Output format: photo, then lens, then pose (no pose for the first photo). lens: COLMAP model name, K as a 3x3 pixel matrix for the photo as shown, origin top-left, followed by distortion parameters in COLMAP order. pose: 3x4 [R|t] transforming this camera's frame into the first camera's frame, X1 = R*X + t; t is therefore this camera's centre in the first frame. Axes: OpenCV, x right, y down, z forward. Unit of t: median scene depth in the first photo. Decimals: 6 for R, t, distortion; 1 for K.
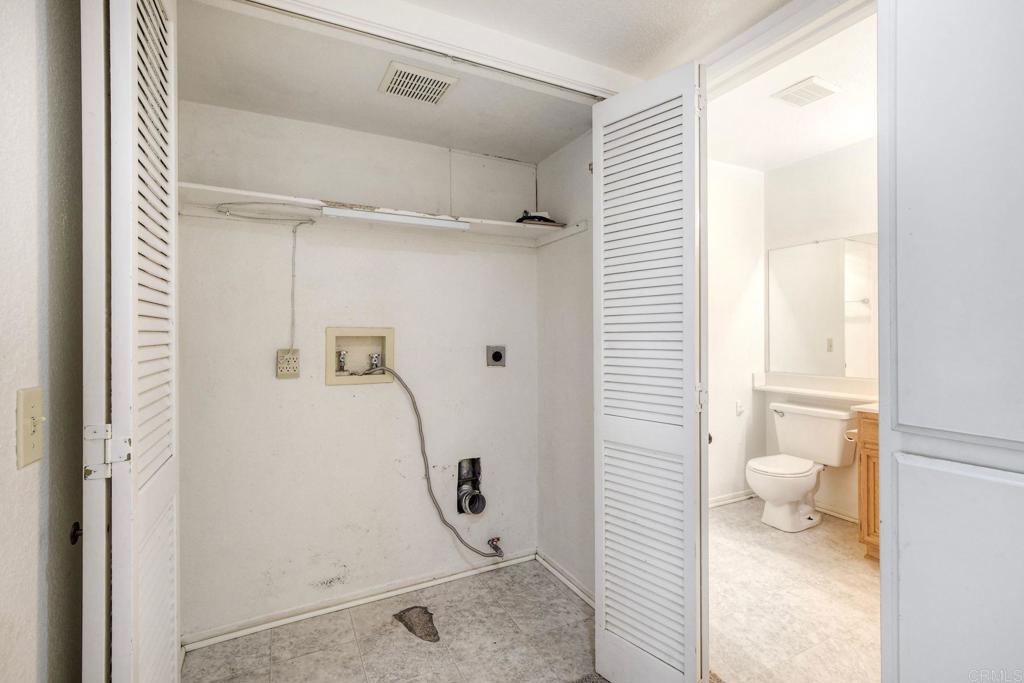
lens RADIAL K [[459.1, 0, 512.5], [0, 459.1, 338.4], [0, 0, 1]] dist [0.000563, -0.000176]
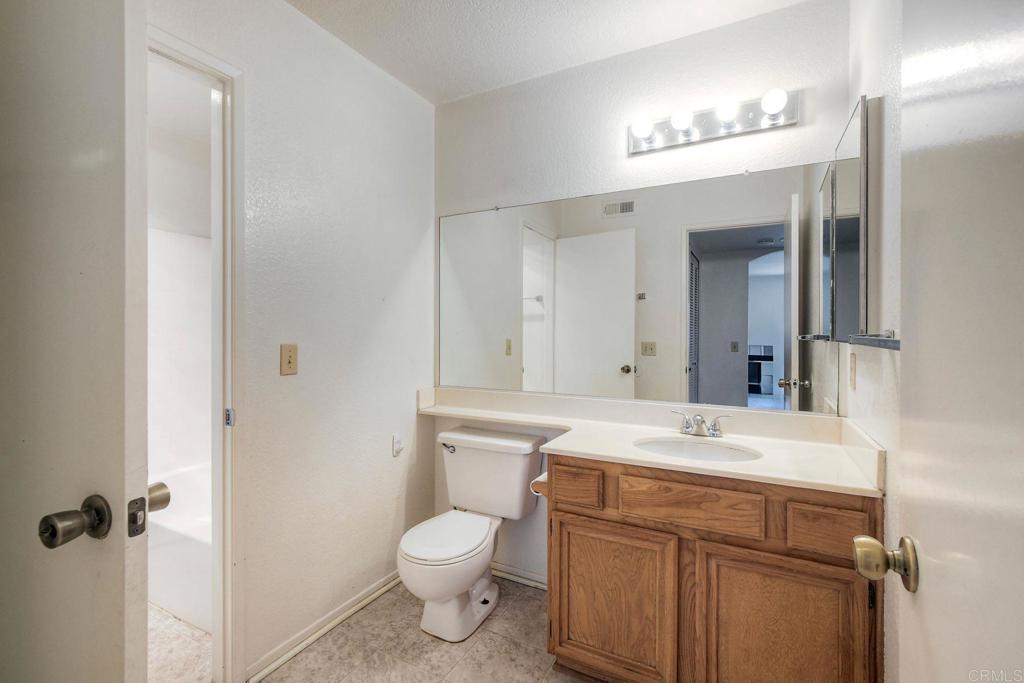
lens RADIAL K [[459.1, 0, 512.5], [0, 459.1, 338.4], [0, 0, 1]] dist [0.000563, -0.000176]
pose [[0.810840, 0.006226, 0.585235, 0.260074], [-0.008200, 0.999966, 0.000722, -0.003011], [-0.585211, -0.005384, 0.810863, 0.397083]]
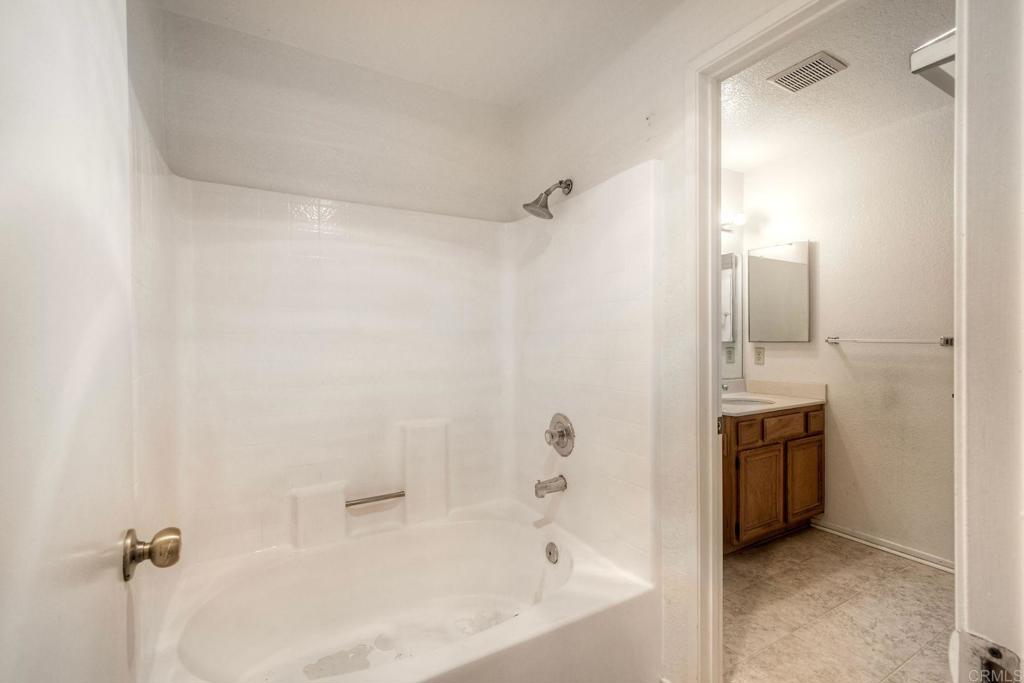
lens RADIAL K [[459.1, 0, 512.5], [0, 459.1, 338.4], [0, 0, 1]] dist [0.000563, -0.000176]
pose [[-0.067124, 0.007593, 0.997716, -0.186106], [0.011317, 0.999913, -0.006849, -0.009149], [-0.997680, 0.010831, -0.067204, 1.246575]]
